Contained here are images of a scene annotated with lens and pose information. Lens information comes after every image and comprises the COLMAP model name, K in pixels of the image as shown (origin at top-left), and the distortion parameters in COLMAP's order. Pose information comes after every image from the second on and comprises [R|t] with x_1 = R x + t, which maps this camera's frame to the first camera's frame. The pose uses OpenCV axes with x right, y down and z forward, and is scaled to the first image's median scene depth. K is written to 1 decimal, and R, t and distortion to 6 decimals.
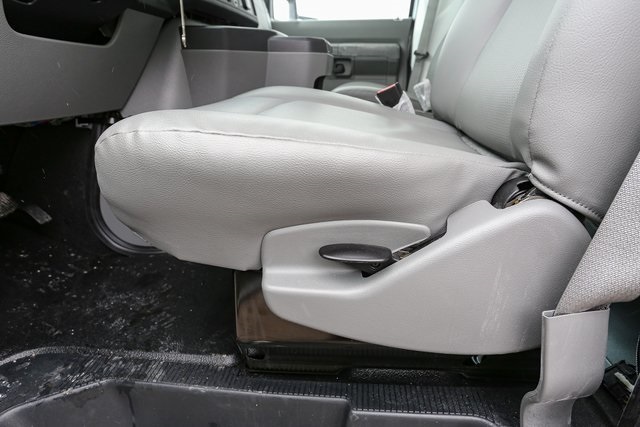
lens RADIAL K [[377.3, 0, 320.0], [0, 377.3, 213.5], [0, 0, 1]] dist [-0.003882, -0.000865]
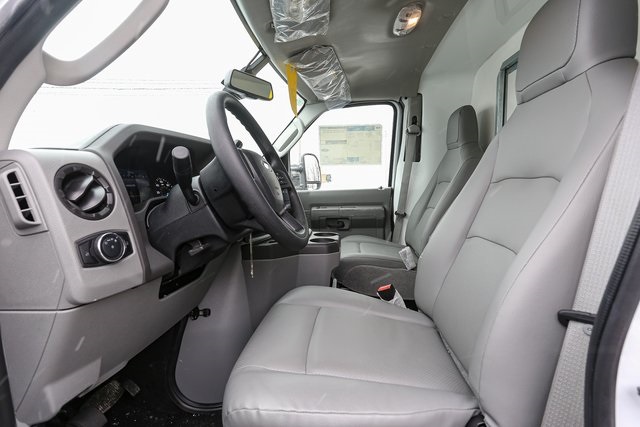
lens RADIAL K [[326.2, 0, 320.0], [0, 326.2, 213.5], [0, 0, 1]] dist [-0.000849, 0.000322]
pose [[0.999579, -0.025547, 0.013743, -0.037155], [0.028192, 0.967120, -0.252754, -0.134588], [-0.006834, 0.253035, 0.967433, -0.134055]]
